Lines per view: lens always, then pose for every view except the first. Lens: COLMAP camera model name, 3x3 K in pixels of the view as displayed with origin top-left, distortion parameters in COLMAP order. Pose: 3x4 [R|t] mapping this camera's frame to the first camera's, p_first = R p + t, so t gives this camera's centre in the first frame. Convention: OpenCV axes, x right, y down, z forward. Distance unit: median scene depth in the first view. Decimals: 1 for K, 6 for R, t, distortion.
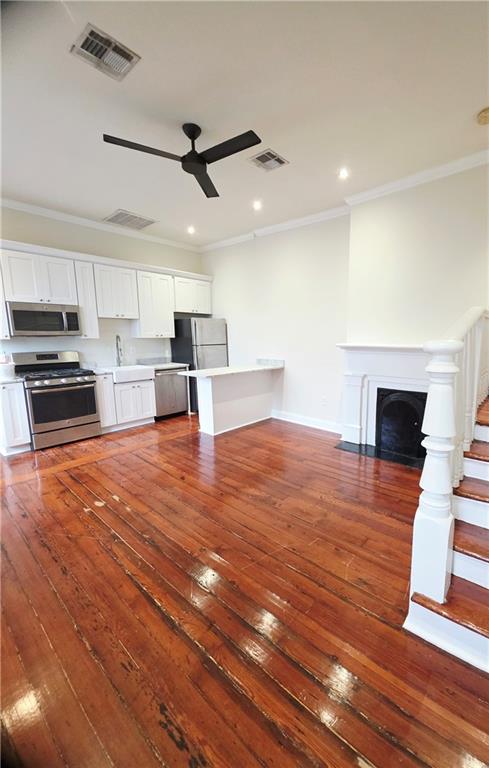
lens RADIAL K [[302.9, 0, 283.8], [0, 302.9, 382.2], [0, 0, 1]] dist [0.000772, 0.000125]
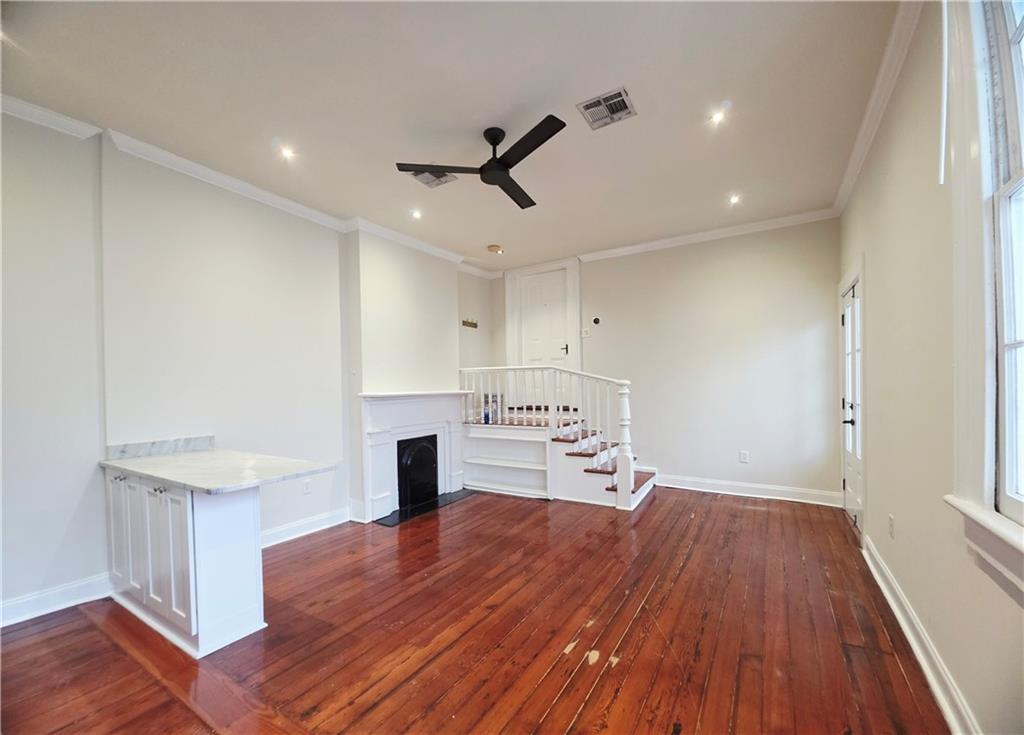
lens RADIAL K [[418.0, 0, 512.2], [0, 418.0, 387.4], [0, 0, 1]] dist [-0.000100, -0.000043]
pose [[-0.127157, -0.002069, 0.991880, -0.832717], [0.170874, 0.985002, 0.023961, -0.095539], [-0.977053, 0.172533, -0.124896, 0.696713]]
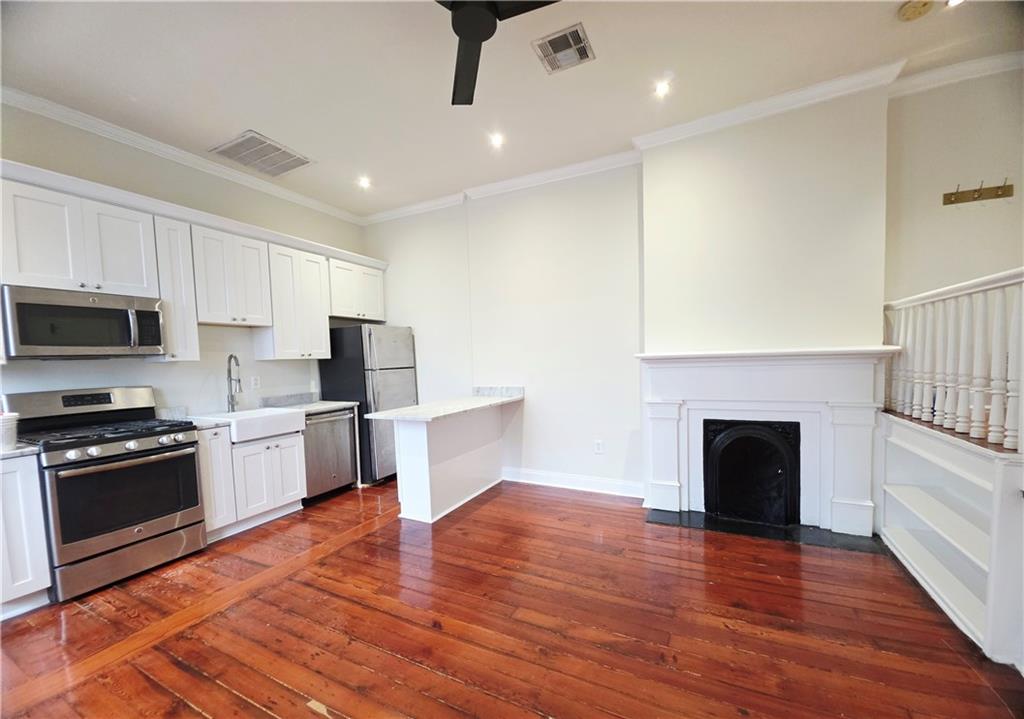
lens RADIAL K [[407.0, 0, 510.9], [0, 407.0, 384.8], [0, 0, 1]] dist [-0.000729, -0.000742]
pose [[0.976886, -0.043863, 0.209214, -0.236390], [0.063511, 0.994082, -0.088134, -0.004445], [-0.204110, 0.099385, 0.973890, 0.203398]]
